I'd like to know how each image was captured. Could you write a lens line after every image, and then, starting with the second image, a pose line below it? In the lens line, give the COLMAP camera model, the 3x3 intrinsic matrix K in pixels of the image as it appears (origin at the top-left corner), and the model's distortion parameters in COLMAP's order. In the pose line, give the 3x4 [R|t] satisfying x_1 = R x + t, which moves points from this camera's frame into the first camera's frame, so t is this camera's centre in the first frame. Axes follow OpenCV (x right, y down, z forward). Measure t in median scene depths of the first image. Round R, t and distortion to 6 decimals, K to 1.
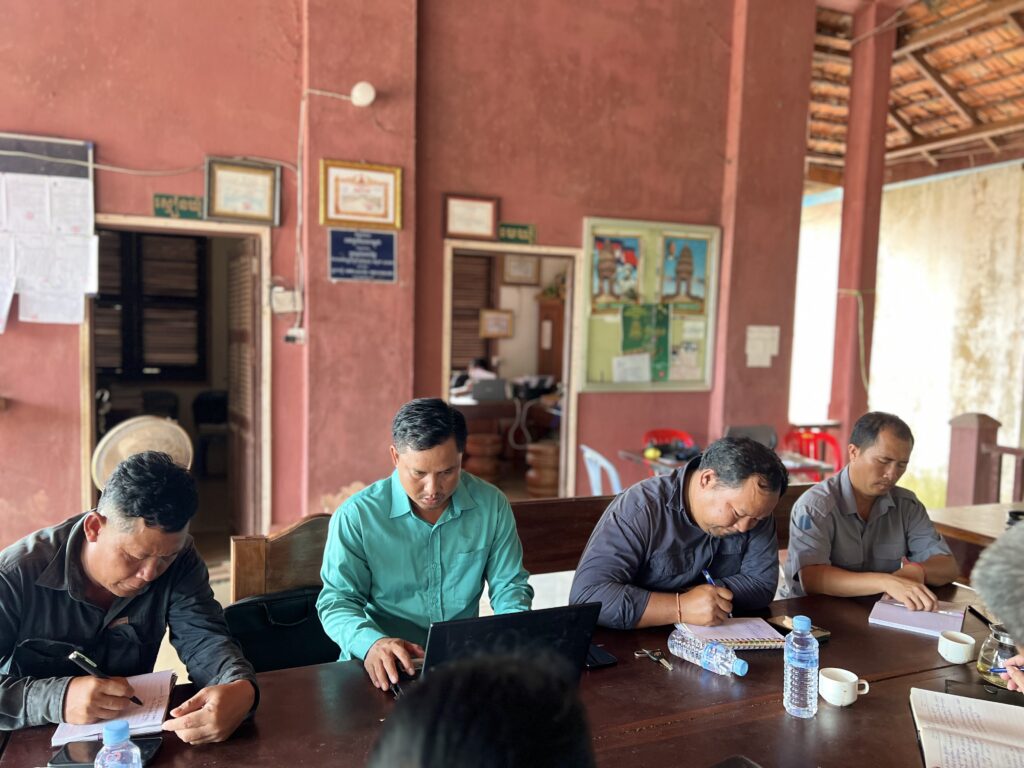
lens RADIAL K [[775.5, 0, 511.2], [0, 775.5, 400.6], [0, 0, 1]] dist [0.005799, -0.002261]
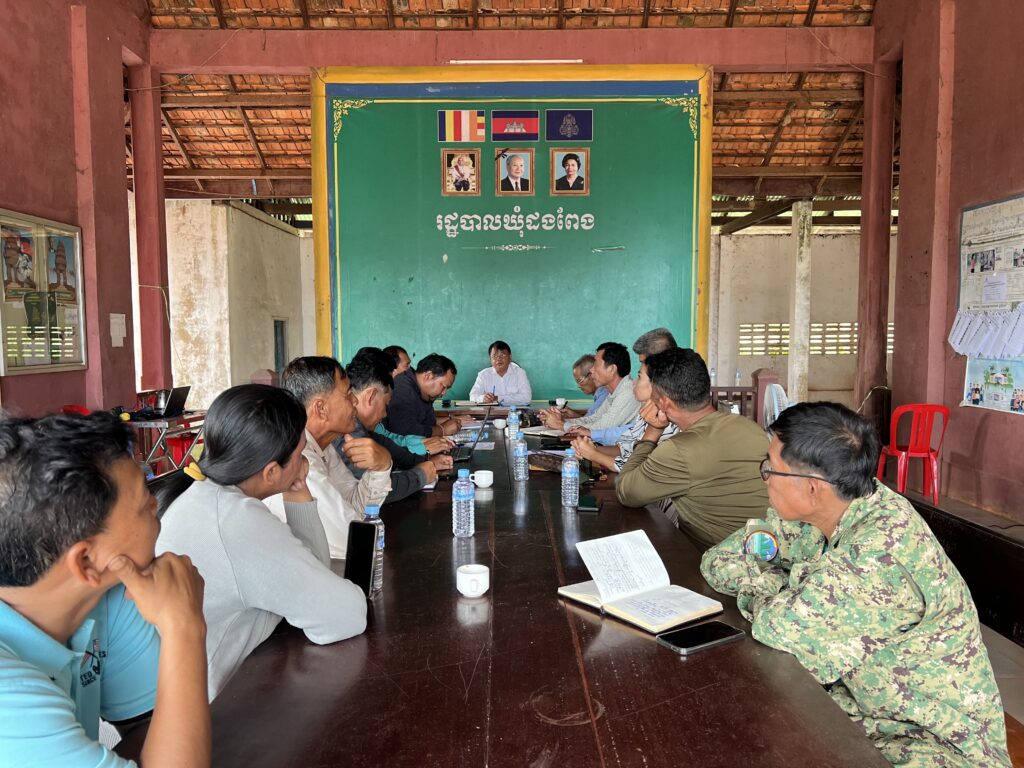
lens RADIAL K [[772.4, 0, 510.0], [0, 772.4, 415.5], [0, 0, 1]] dist [0.065329, -0.097467]
pose [[0.368378, -0.115155, 0.922517, -0.657138], [0.093426, 0.991861, 0.086505, 0.016258], [-0.924970, 0.054320, 0.376138, -0.021574]]
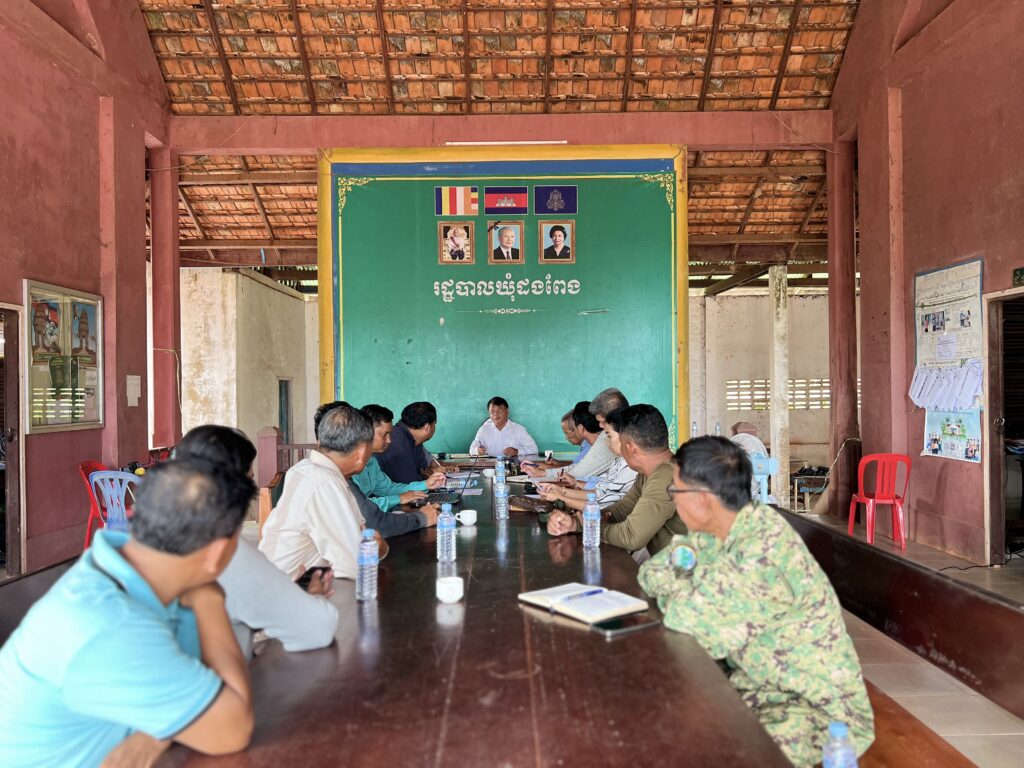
lens RADIAL K [[772.4, 0, 510.0], [0, 772.4, 415.5], [0, 0, 1]] dist [0.065329, -0.097467]
pose [[0.369185, -0.049798, 0.928021, -0.723483], [0.100920, 0.994807, 0.013233, 0.019143], [-0.923860, 0.088770, 0.372293, -0.064394]]
